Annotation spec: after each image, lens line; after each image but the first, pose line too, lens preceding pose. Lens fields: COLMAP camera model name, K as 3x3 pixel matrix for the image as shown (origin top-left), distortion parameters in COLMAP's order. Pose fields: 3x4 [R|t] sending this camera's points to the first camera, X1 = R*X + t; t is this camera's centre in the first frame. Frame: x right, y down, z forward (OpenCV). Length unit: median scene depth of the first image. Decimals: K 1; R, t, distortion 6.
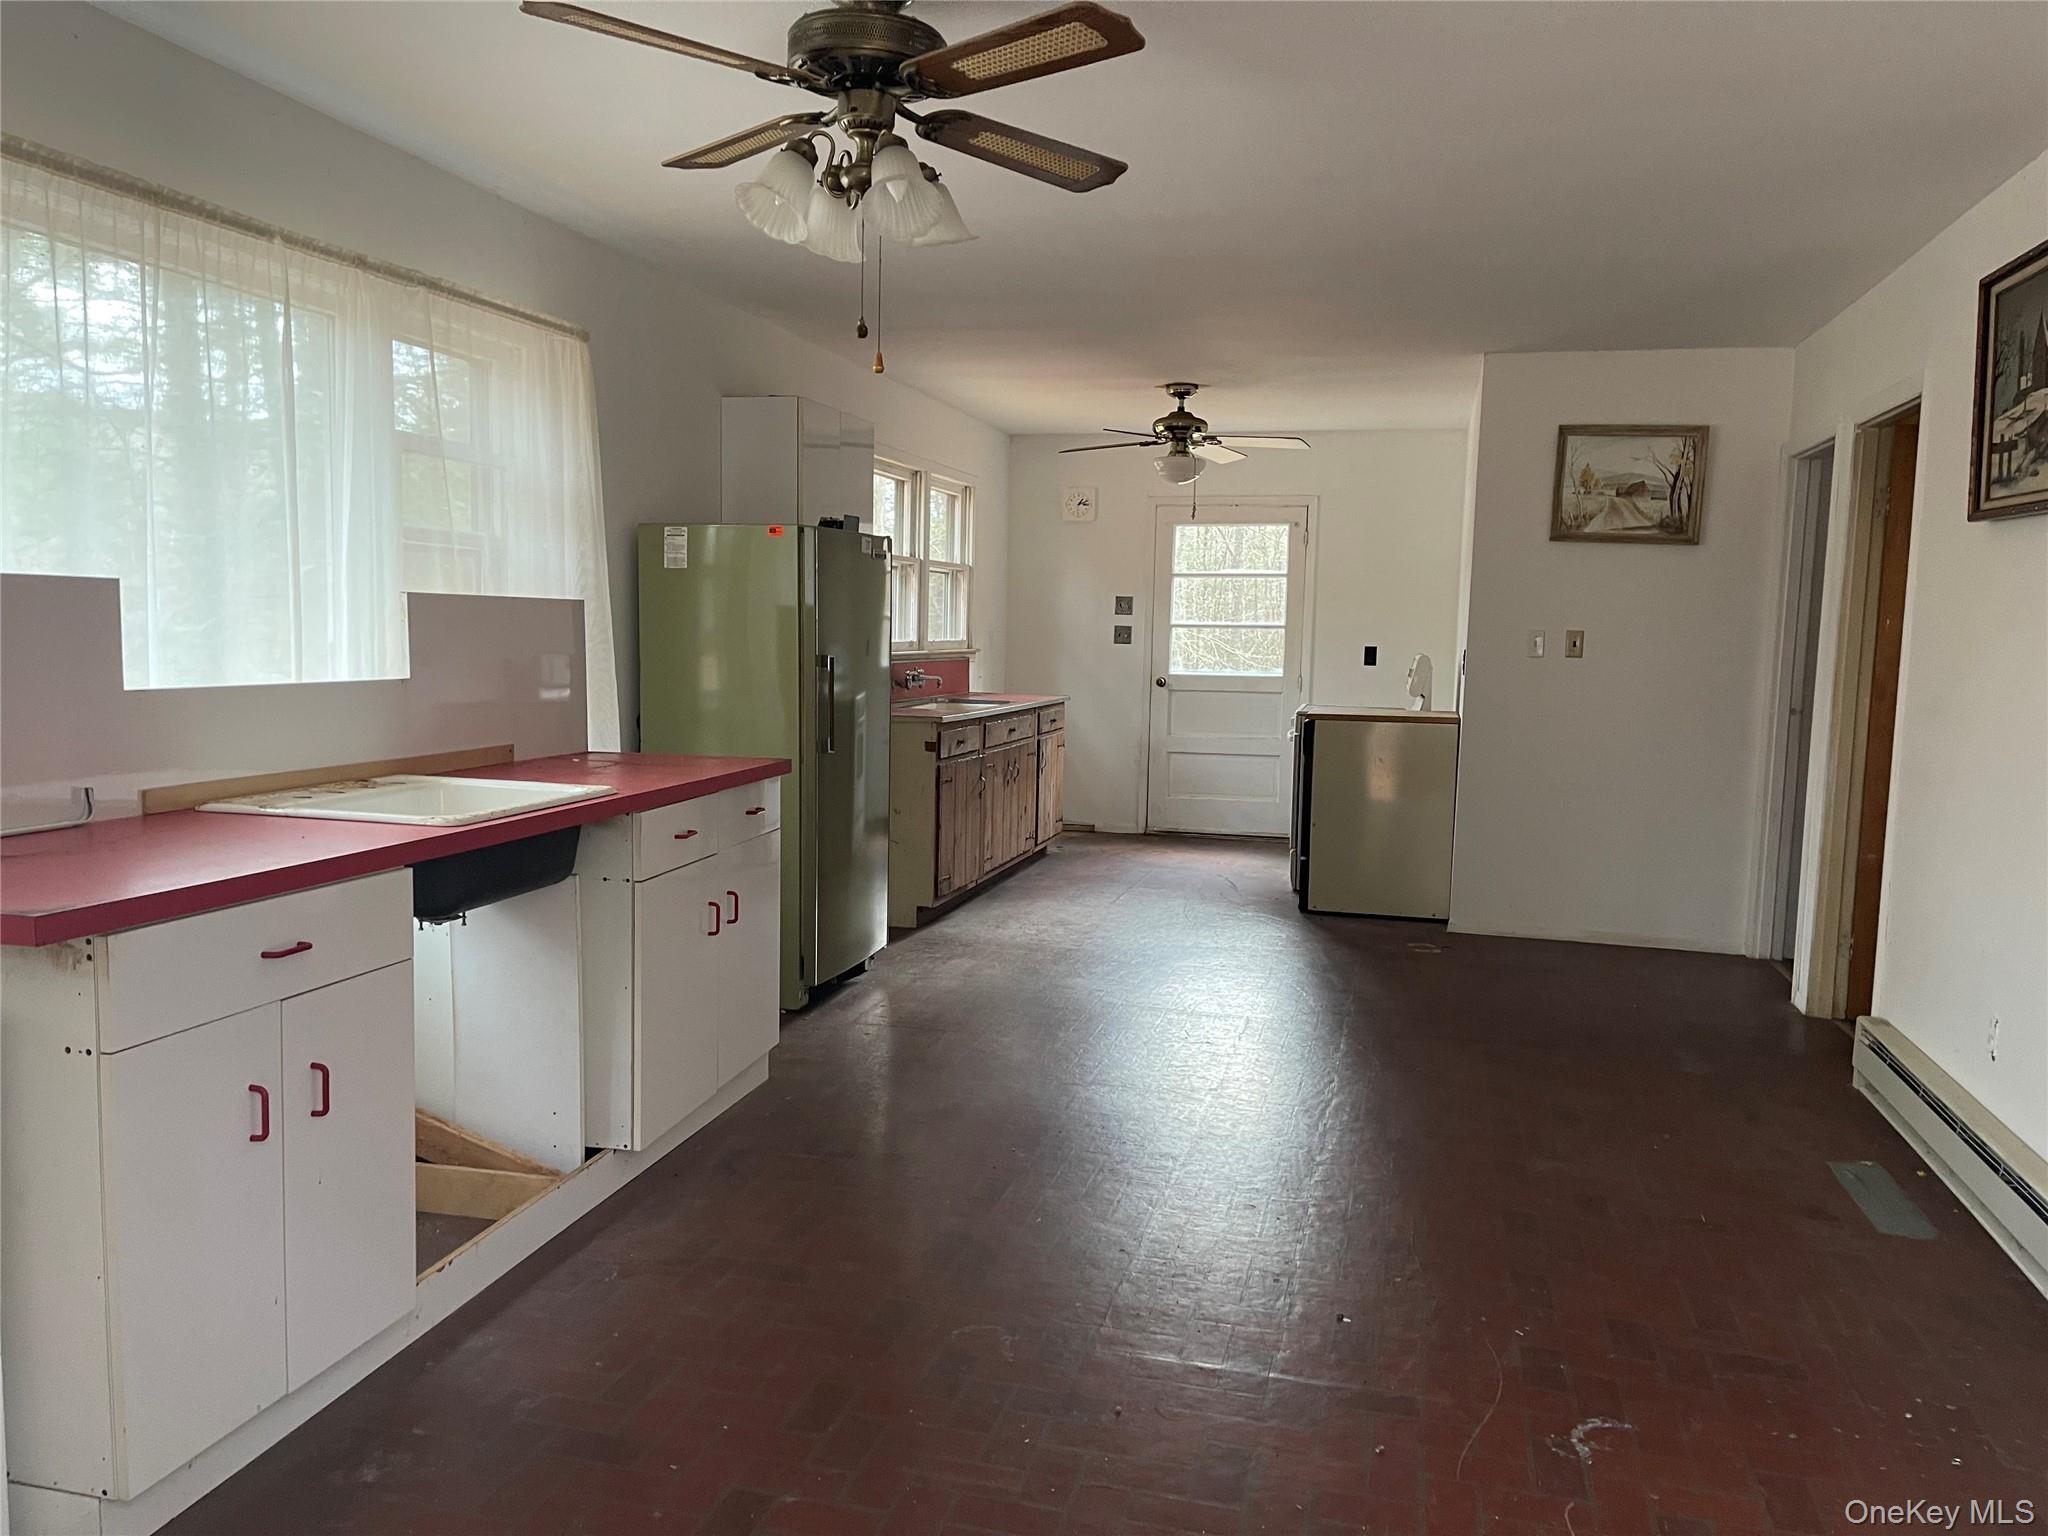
lens RADIAL K [[1538.9, 0, 1022.0], [0, 1538.9, 781.8], [0, 0, 1]] dist [0.076491, -0.101700]
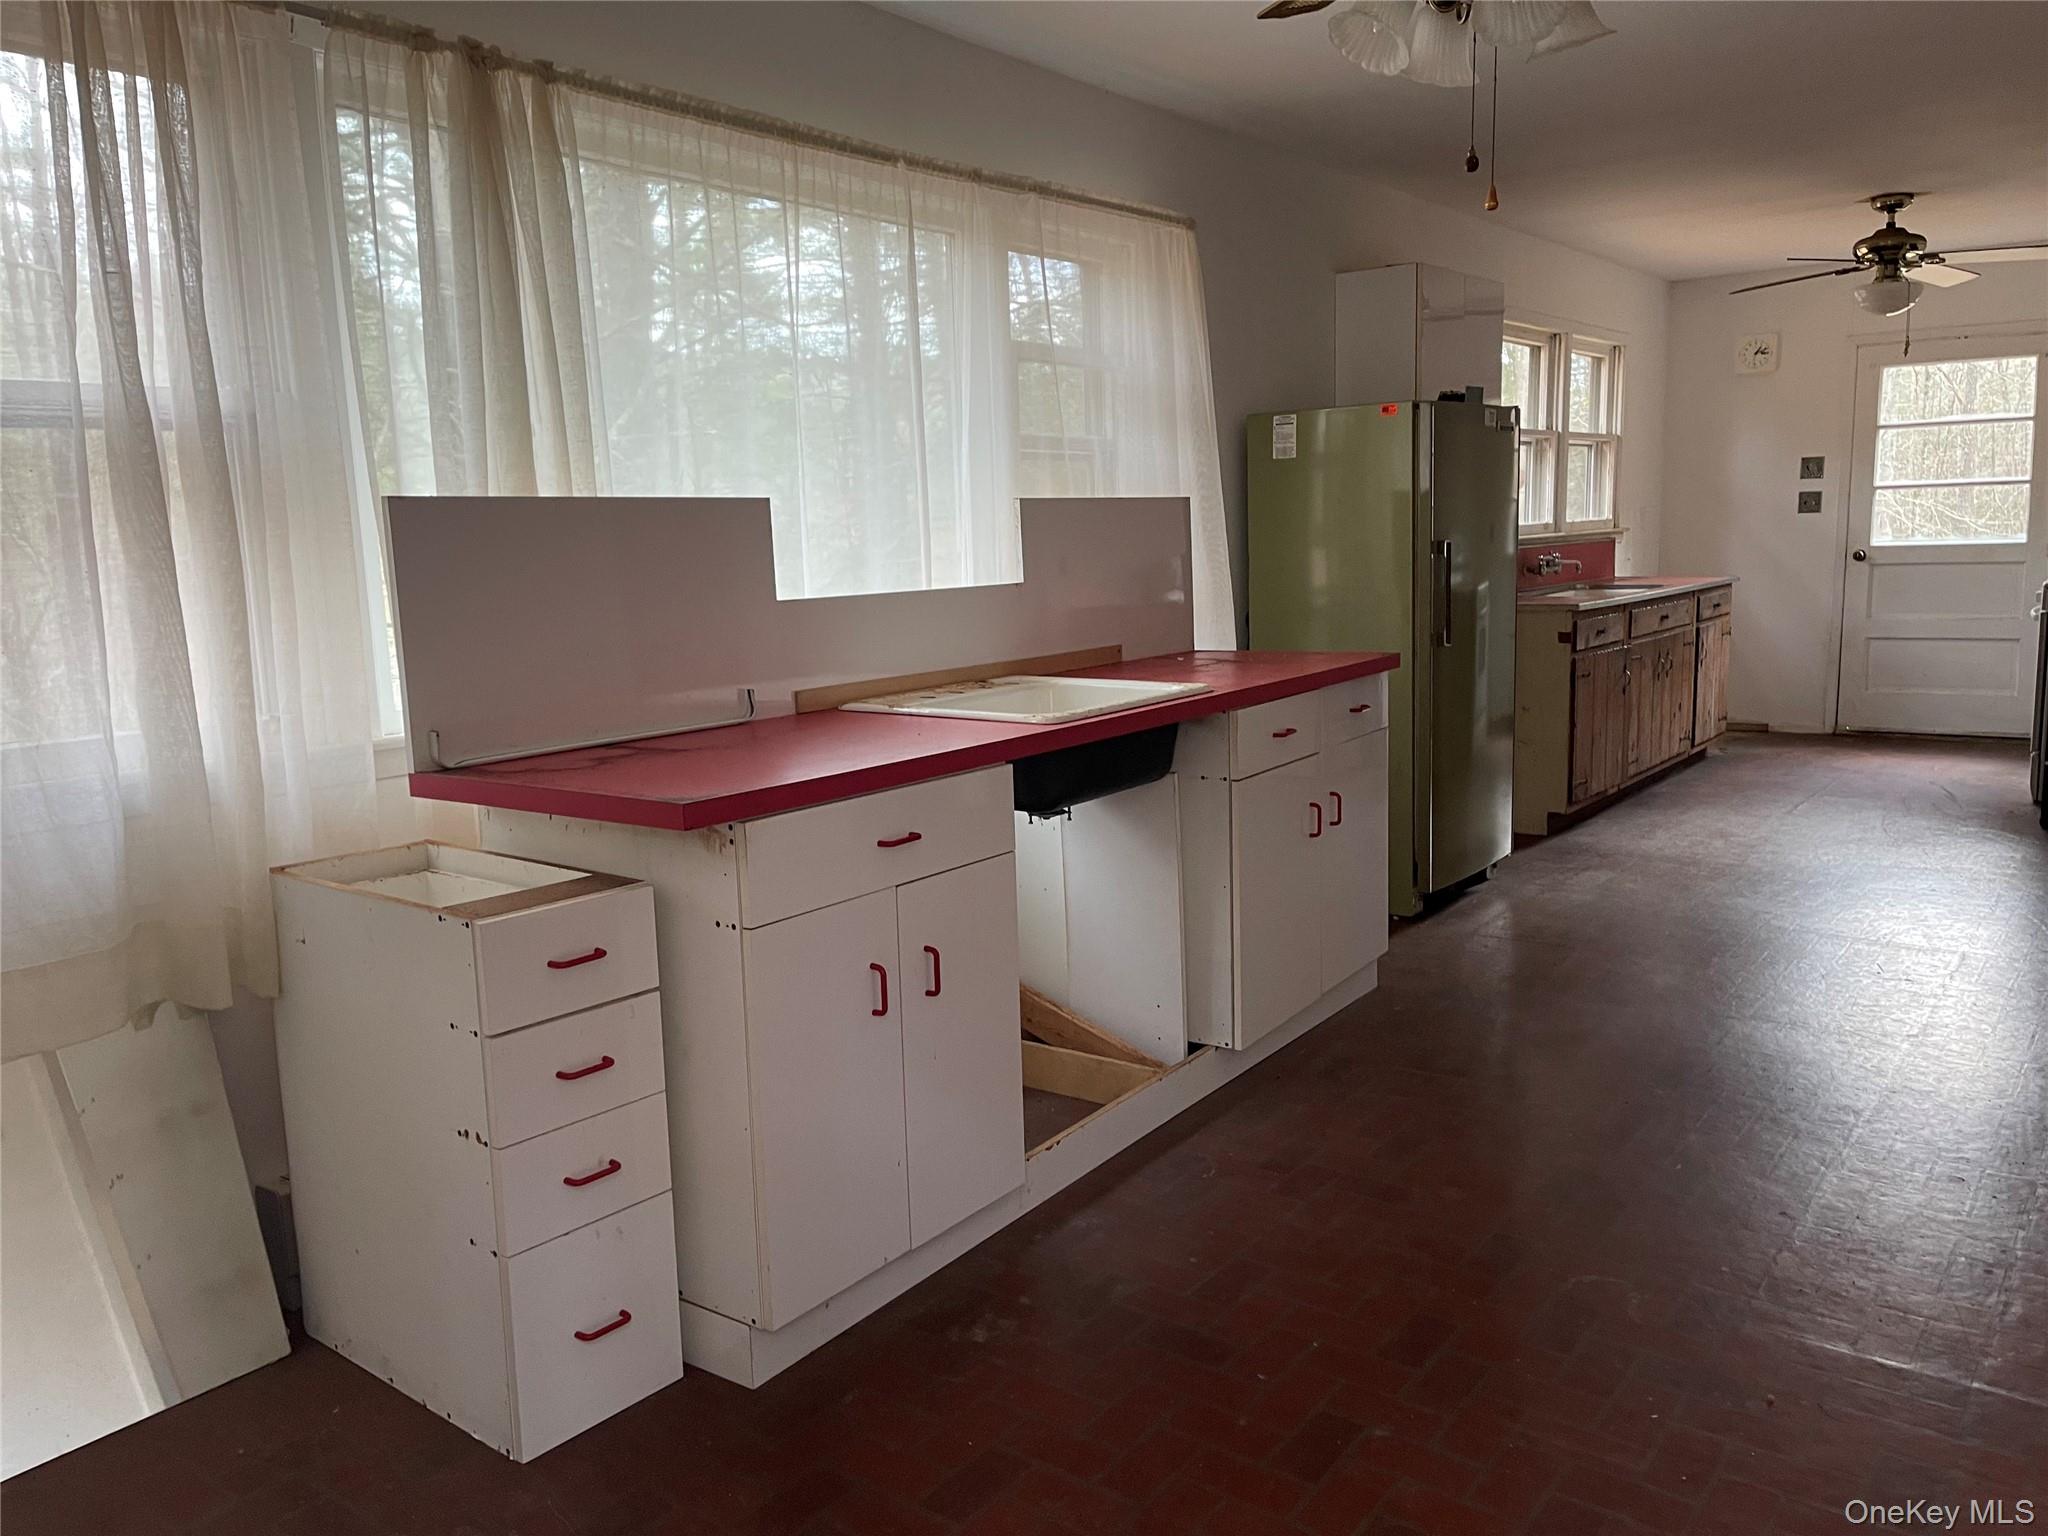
lens RADIAL K [[1538.9, 0, 1022.0], [0, 1538.9, 781.8], [0, 0, 1]] dist [0.076491, -0.101700]
pose [[0.919875, 0.013463, -0.391980, 0.006901], [0.011788, 0.998010, 0.061942, 0.001801], [0.392034, -0.061599, 0.917886, 0.028756]]
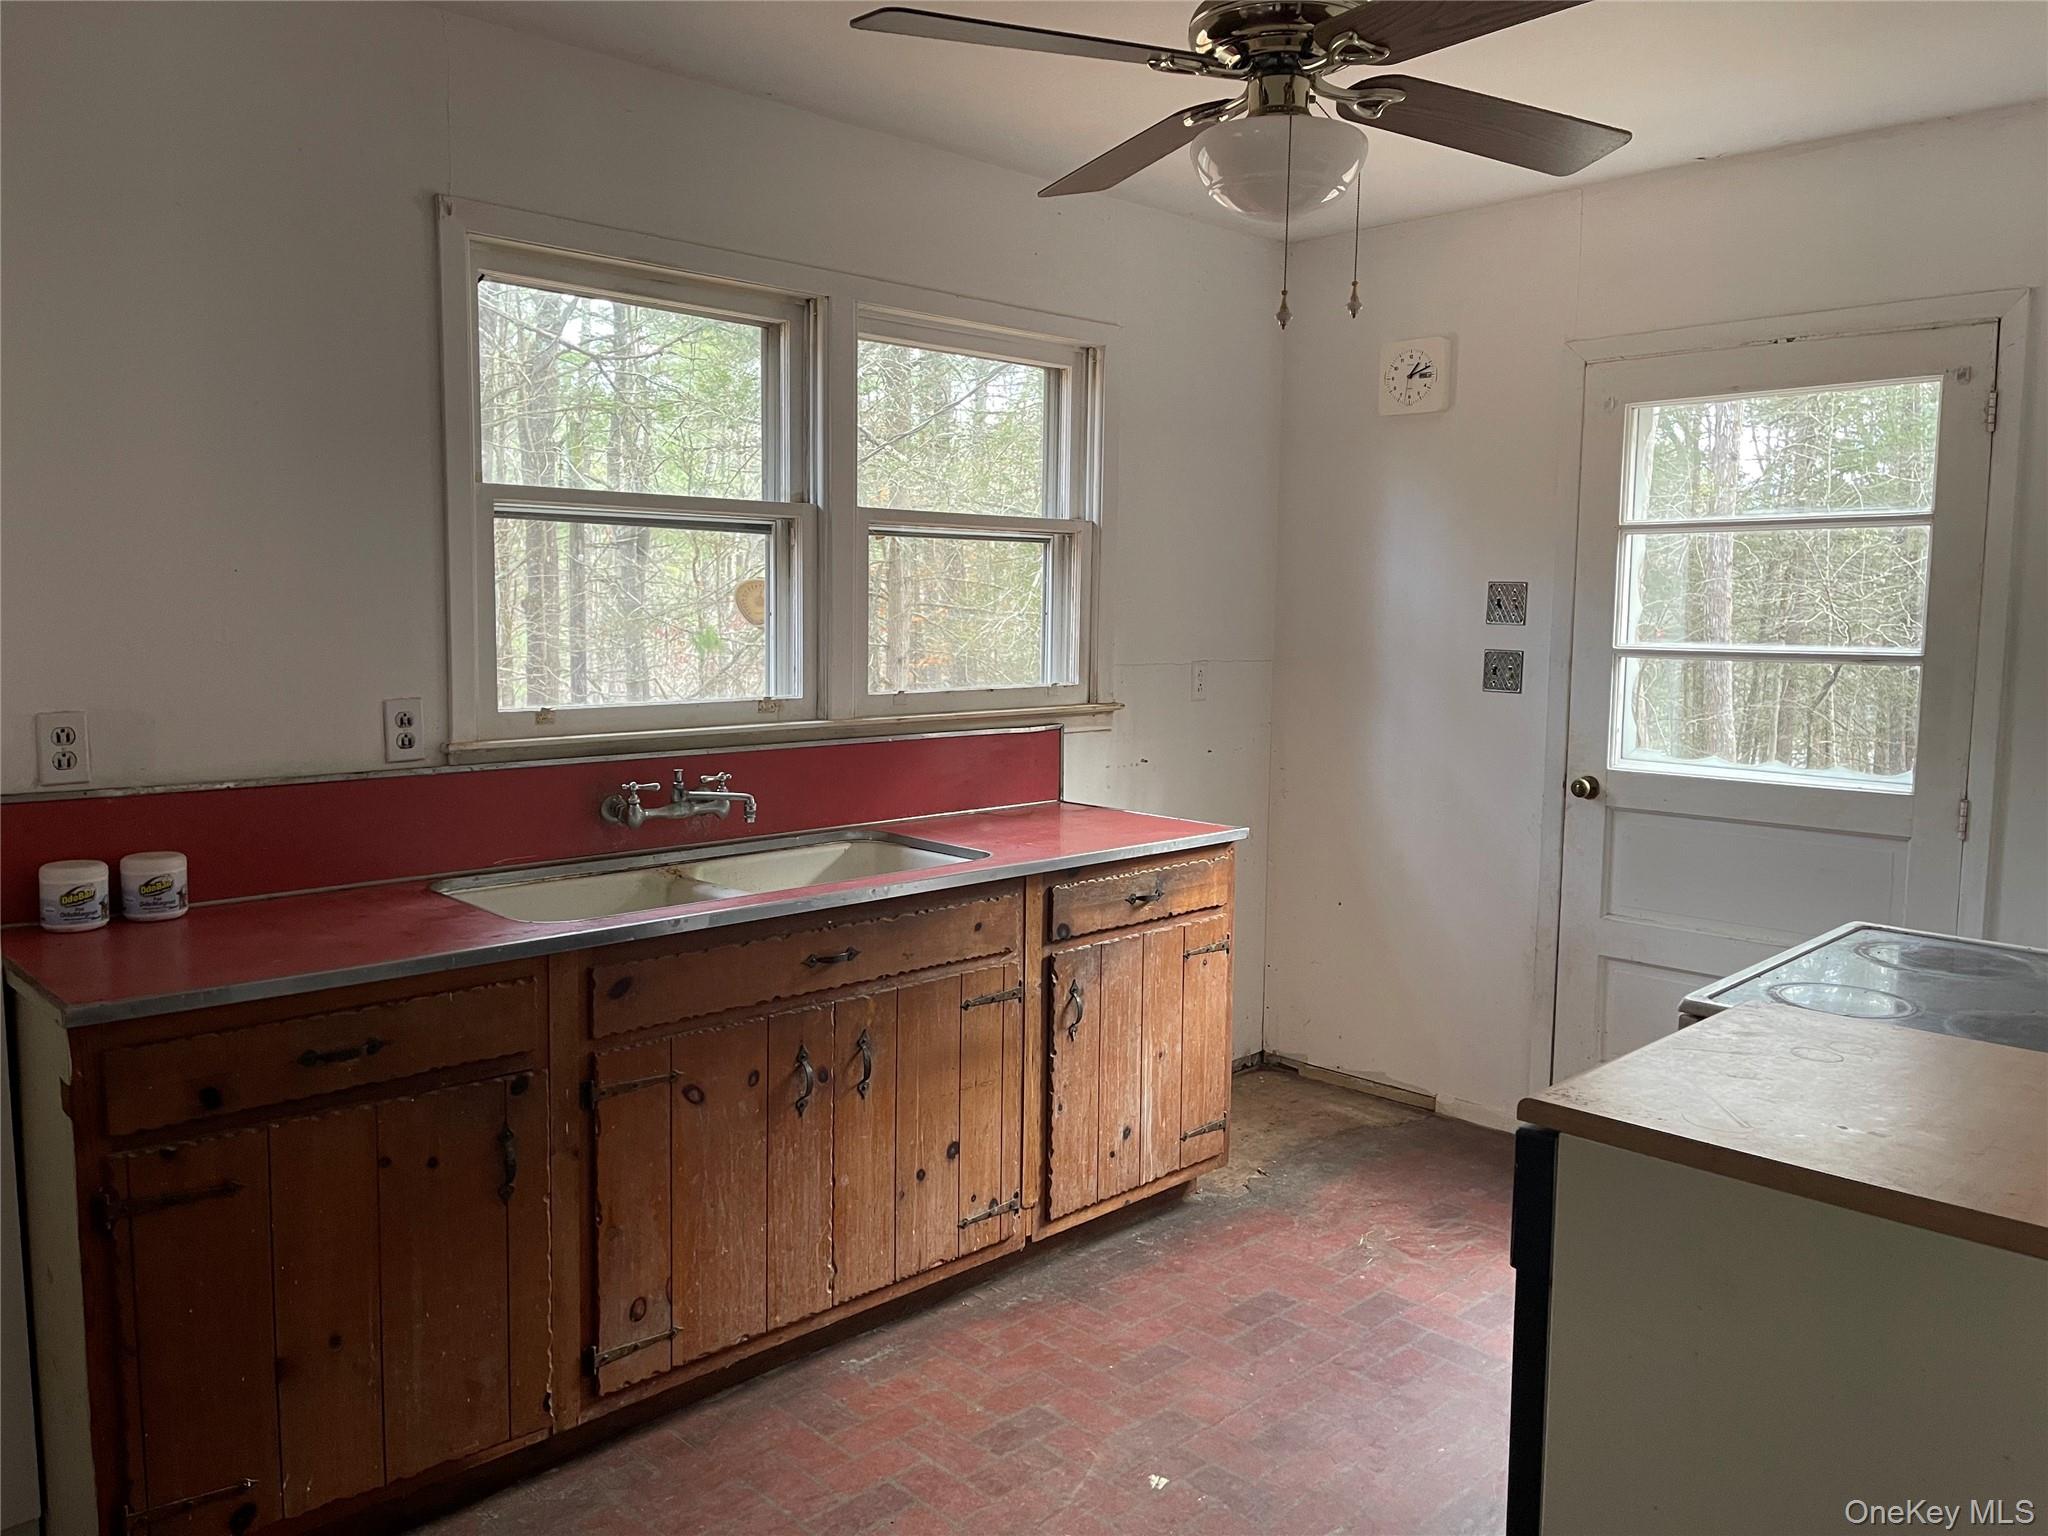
lens RADIAL K [[1538.9, 0, 1022.0], [0, 1538.9, 781.8], [0, 0, 1]] dist [0.076491, -0.101700]
pose [[0.862282, 0.049158, -0.504037, 0.264733], [-0.045404, 0.998774, 0.019735, -0.104739], [0.504389, 0.005868, 0.863457, 0.870105]]
